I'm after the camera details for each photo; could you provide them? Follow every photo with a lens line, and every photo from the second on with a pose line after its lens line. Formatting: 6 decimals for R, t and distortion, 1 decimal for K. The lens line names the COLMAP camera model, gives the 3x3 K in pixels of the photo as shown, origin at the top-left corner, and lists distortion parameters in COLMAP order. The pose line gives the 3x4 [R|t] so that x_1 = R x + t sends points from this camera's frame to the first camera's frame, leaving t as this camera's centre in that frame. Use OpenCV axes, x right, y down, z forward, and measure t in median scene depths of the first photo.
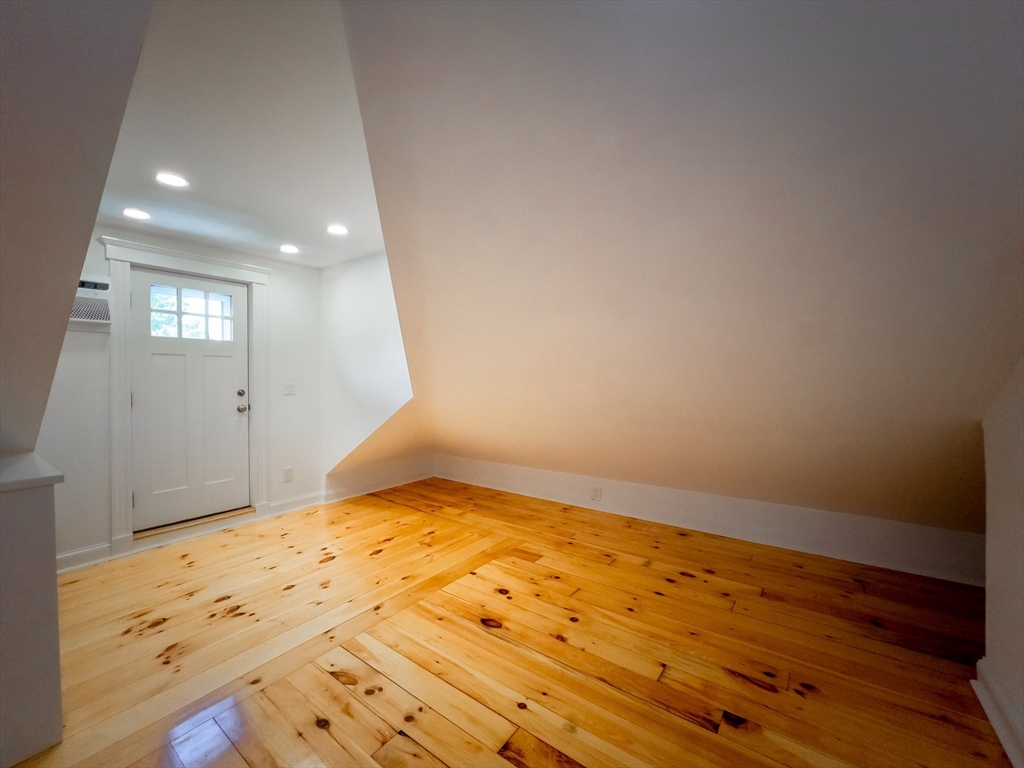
lens RADIAL K [[412.2, 0, 509.9], [0, 412.2, 383.9], [0, 0, 1]] dist [-0.000869, -0.000030]
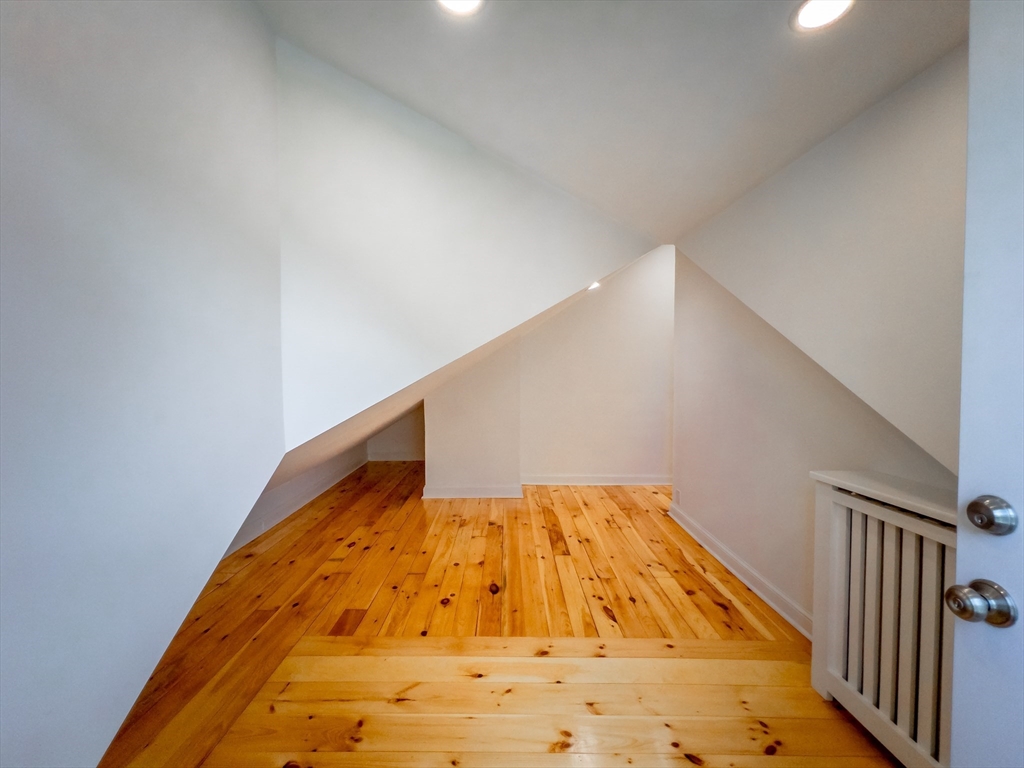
lens RADIAL K [[412.2, 0, 509.9], [0, 412.2, 383.9], [0, 0, 1]] dist [-0.000869, -0.000030]
pose [[-0.600049, -0.019584, 0.799724, -0.992378], [0.011883, 0.999372, 0.033390, -0.066129], [-0.799875, 0.029539, -0.599439, 1.599557]]
